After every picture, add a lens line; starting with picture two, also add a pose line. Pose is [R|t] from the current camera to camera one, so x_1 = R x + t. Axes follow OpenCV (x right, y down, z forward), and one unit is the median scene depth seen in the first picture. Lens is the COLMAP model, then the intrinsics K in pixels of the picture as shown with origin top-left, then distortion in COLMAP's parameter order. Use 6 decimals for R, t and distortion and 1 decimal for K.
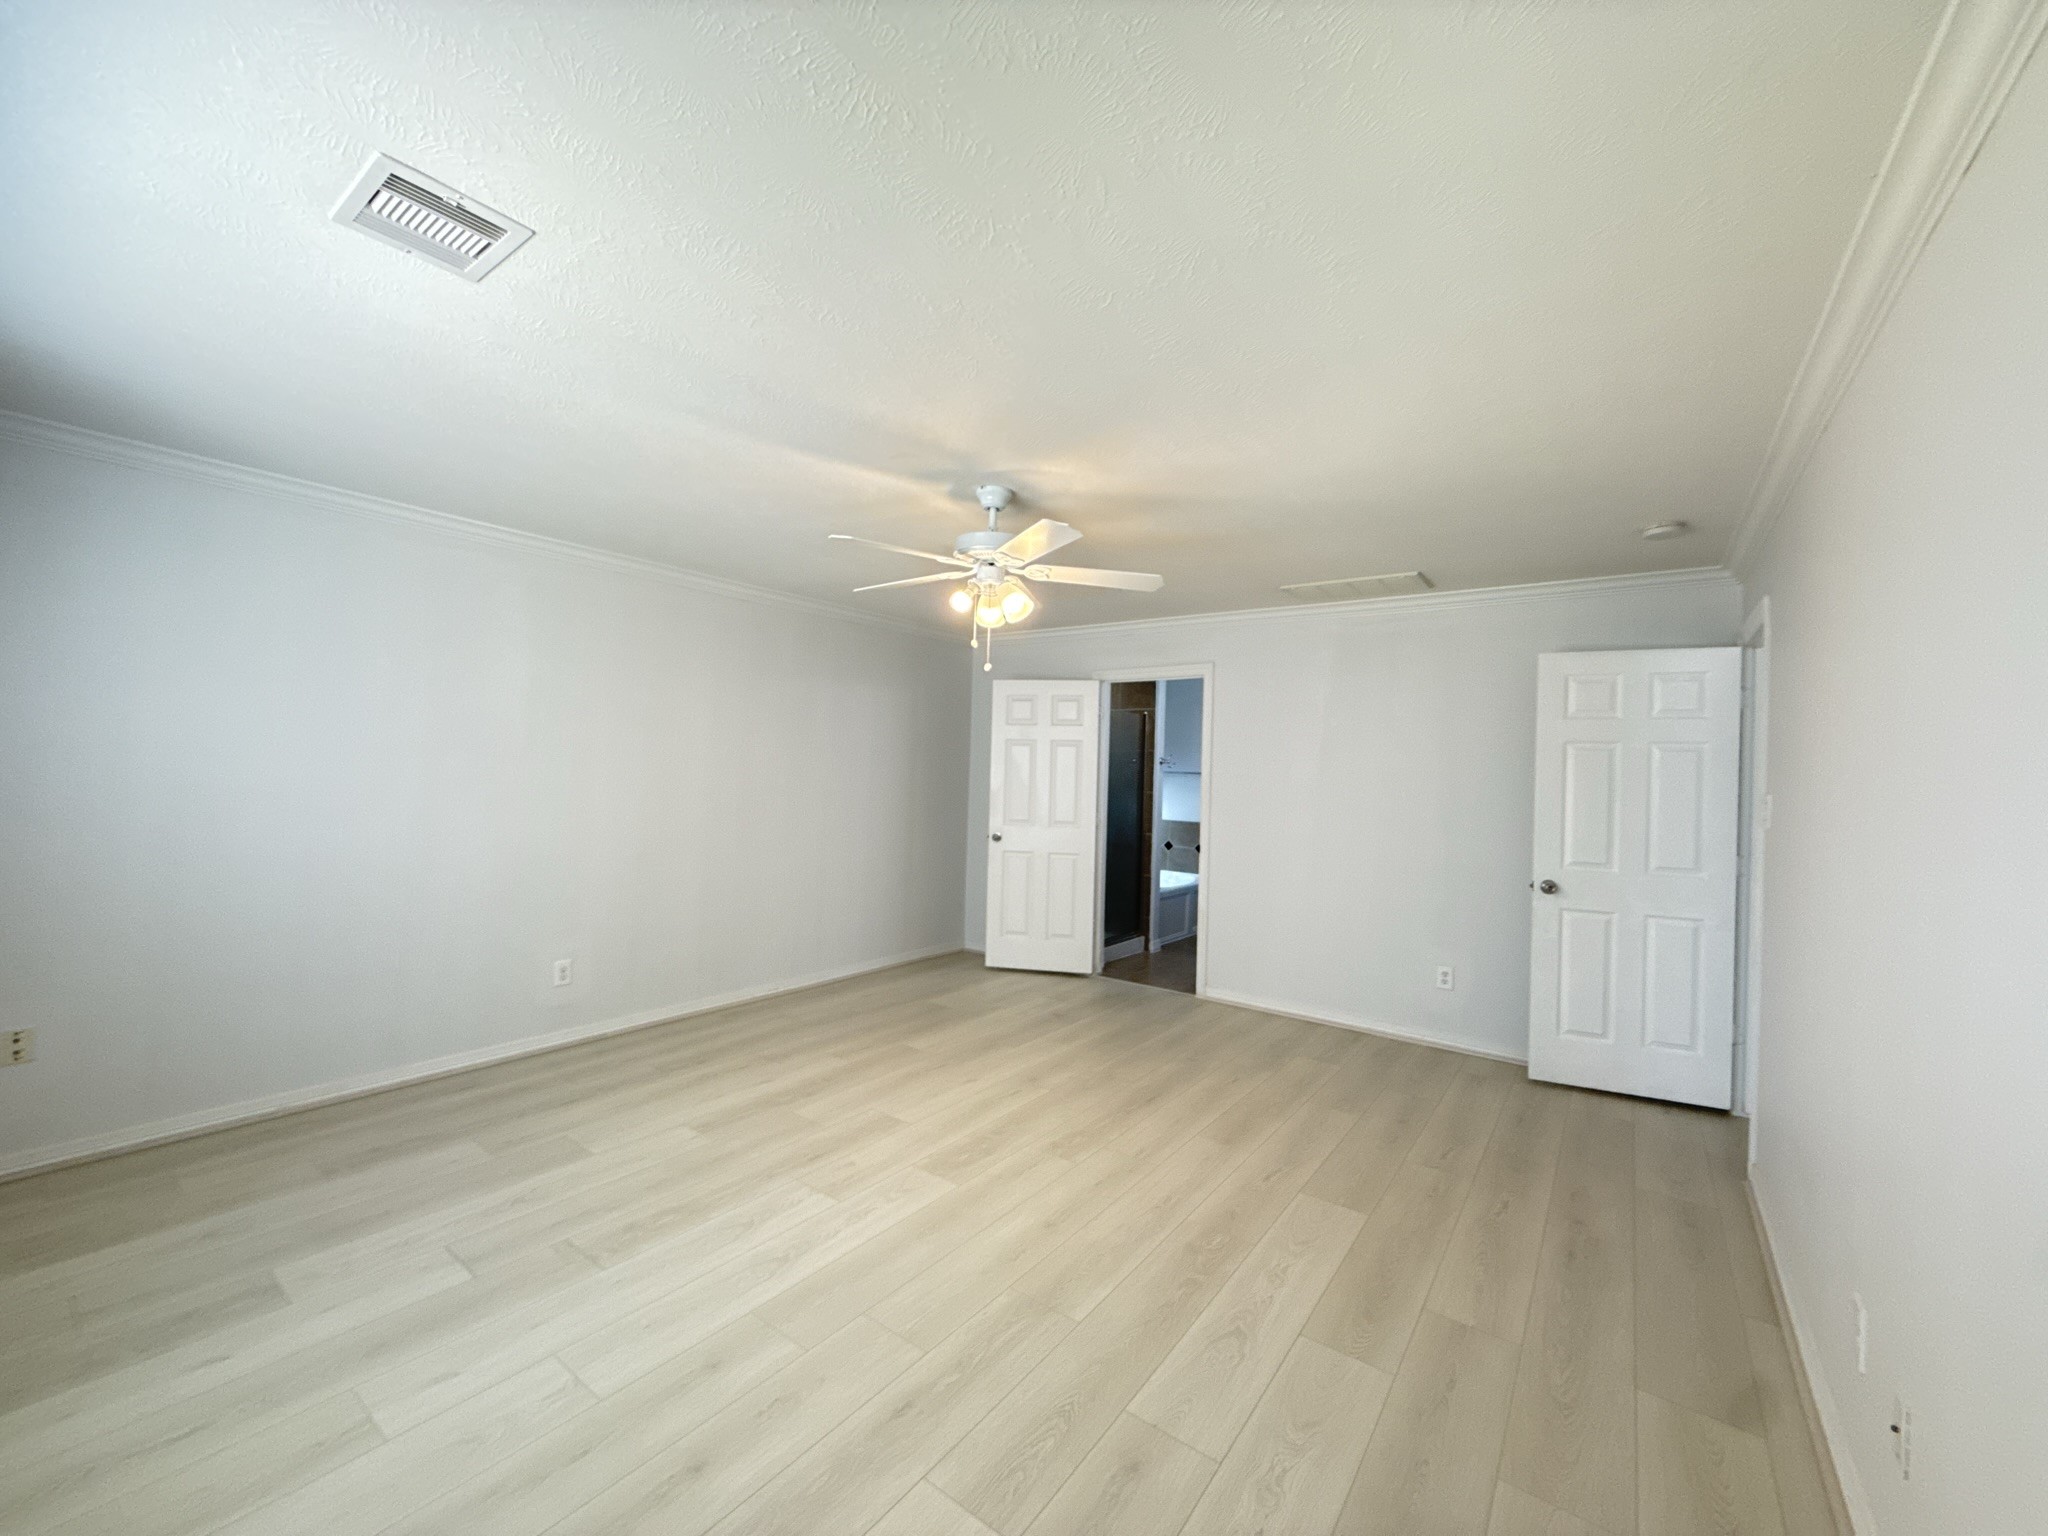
lens RADIAL K [[820.5, 0, 1014.5], [0, 820.5, 770.3], [0, 0, 1]] dist [0.000517, -0.000097]
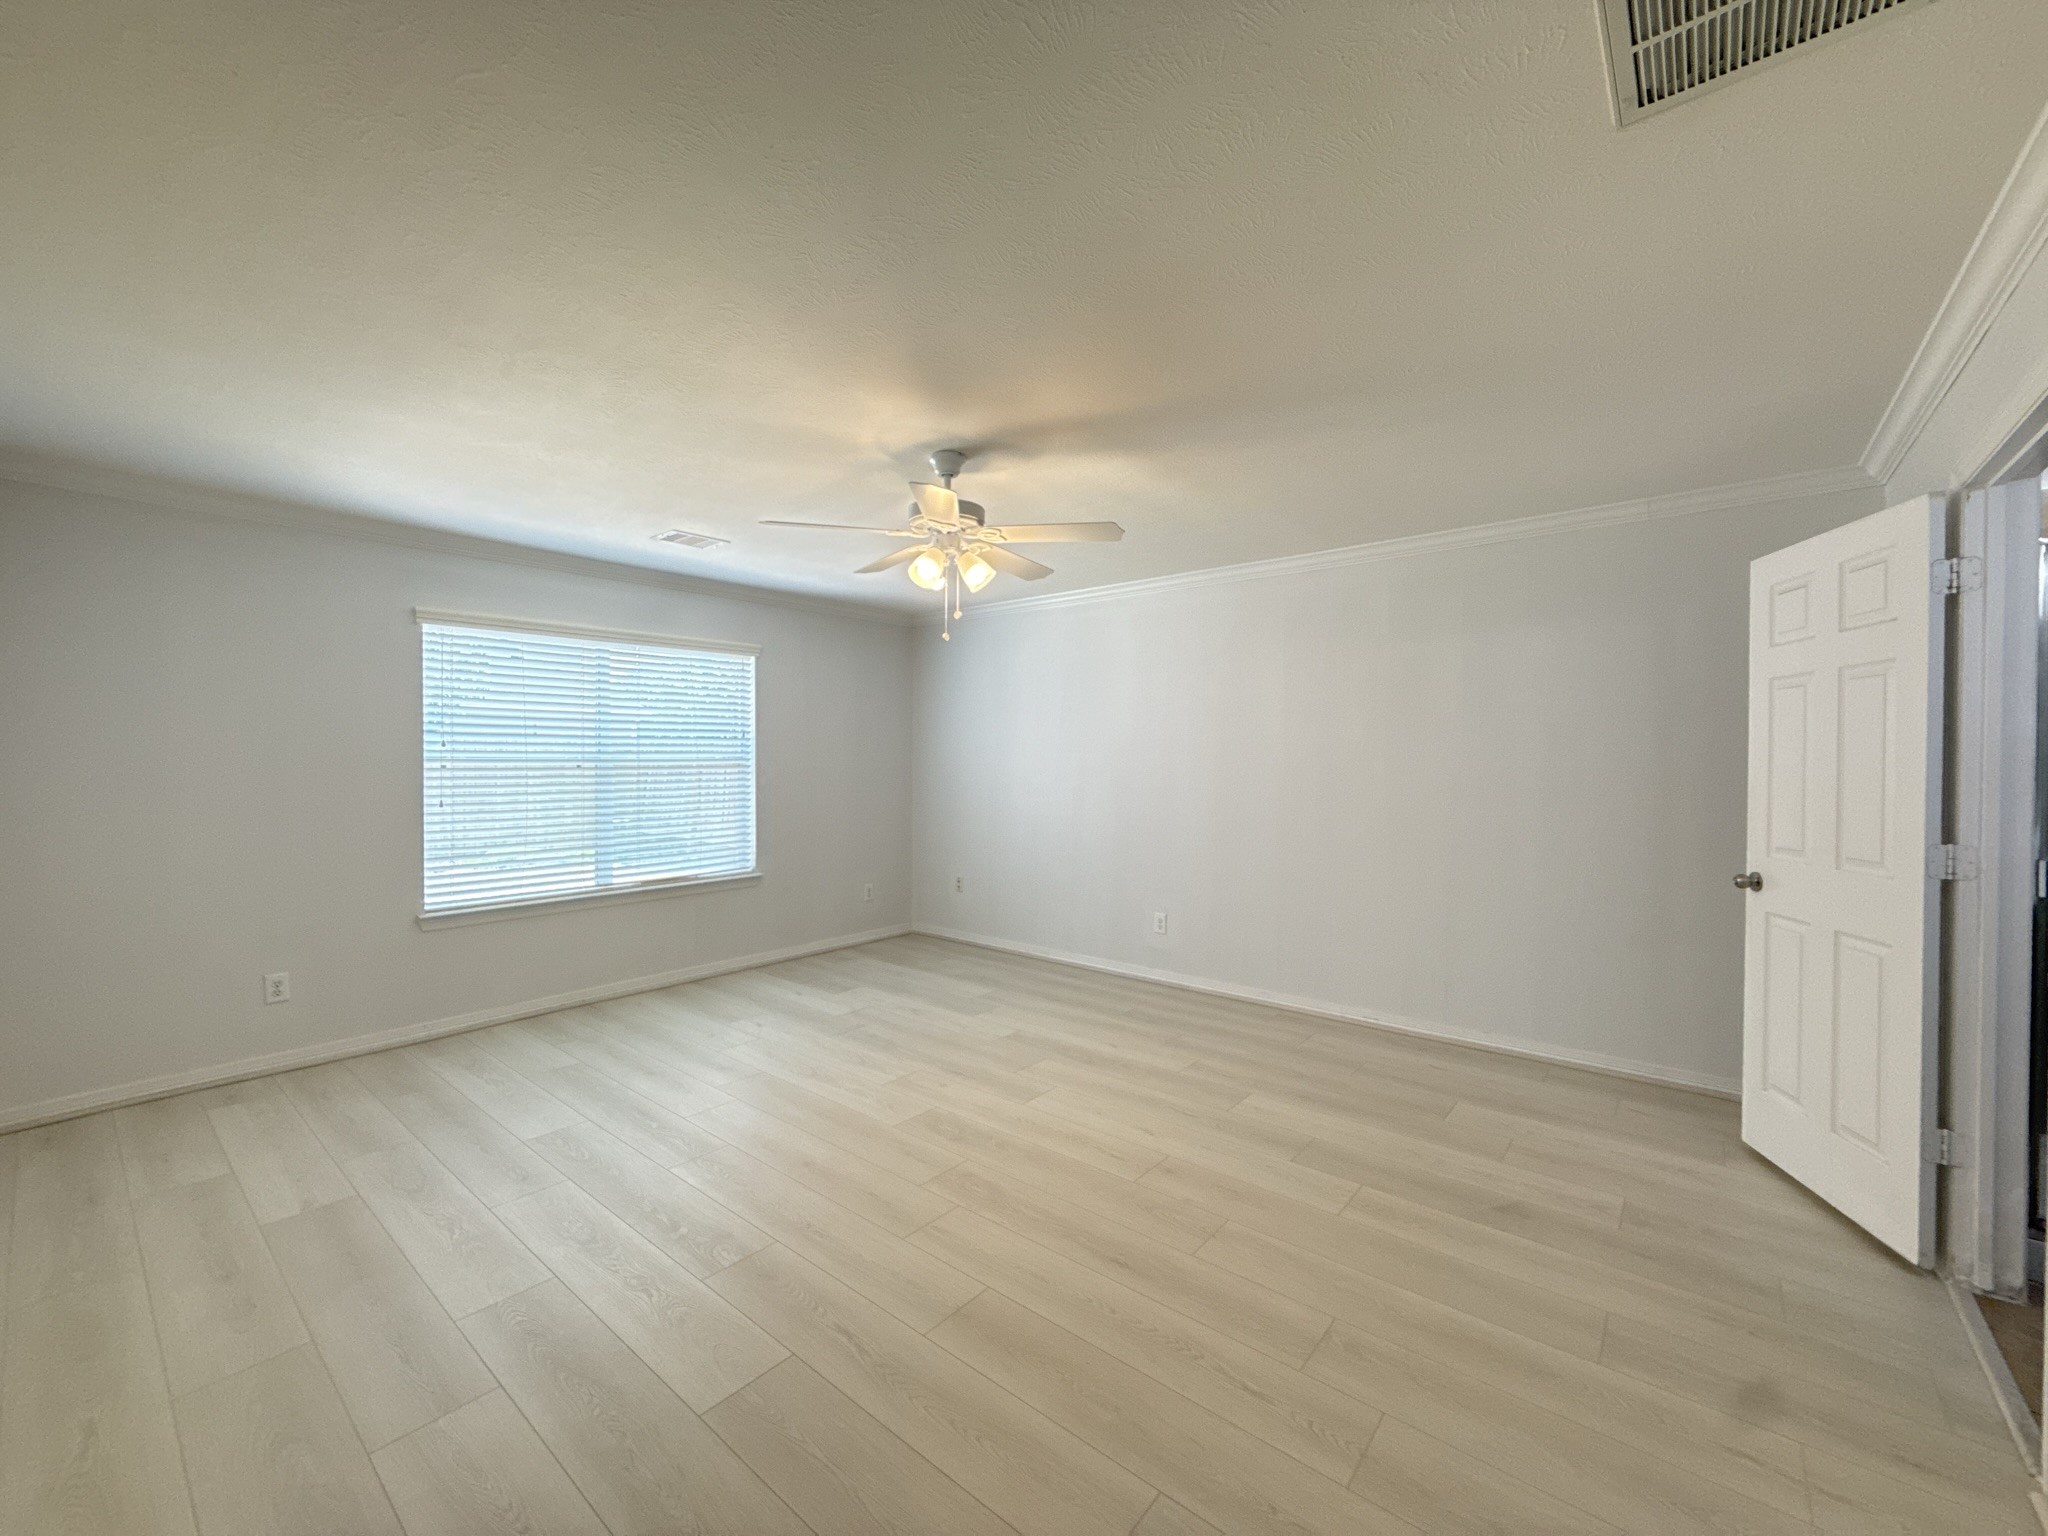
lens RADIAL K [[820.5, 0, 1014.5], [0, 820.5, 770.3], [0, 0, 1]] dist [0.000517, -0.000097]
pose [[-0.055241, -0.017888, -0.998313, 0.894371], [-0.005353, 0.999830, -0.017619, 0.049642], [0.998459, 0.004371, -0.055328, 1.078626]]
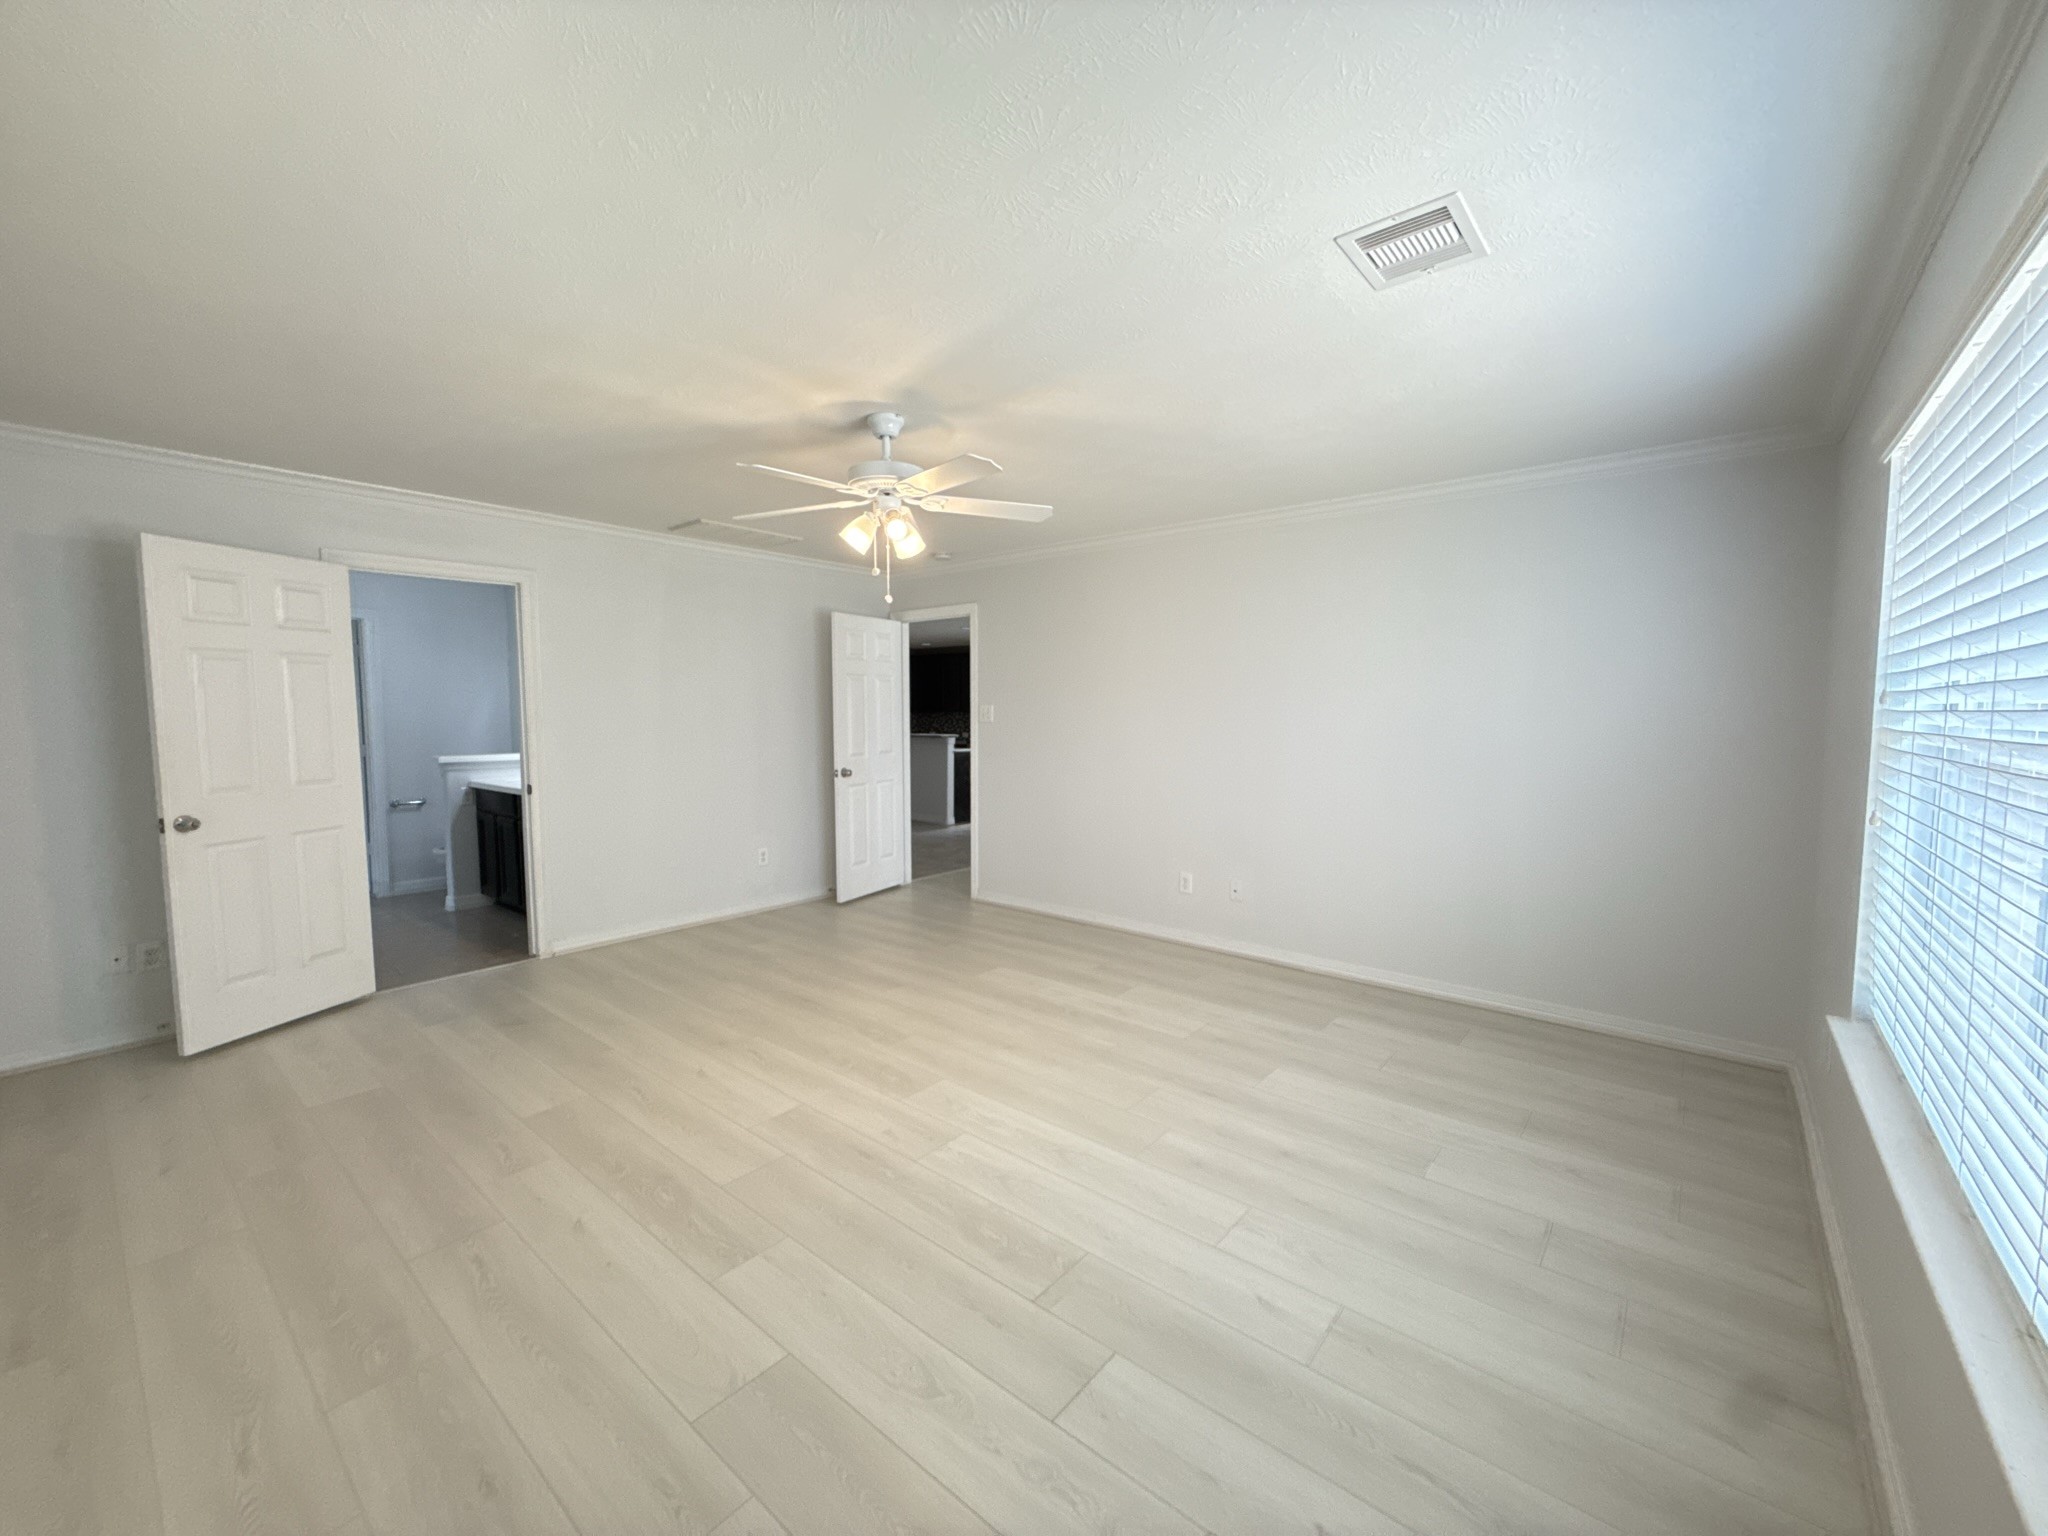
lens RADIAL K [[820.5, 0, 1014.5], [0, 820.5, 770.3], [0, 0, 1]] dist [0.000517, -0.000097]
pose [[0.052850, -0.104548, 0.993115, -0.988790], [0.002231, 0.994514, 0.104577, -0.020243], [-0.998600, -0.003311, 0.052793, 0.751070]]
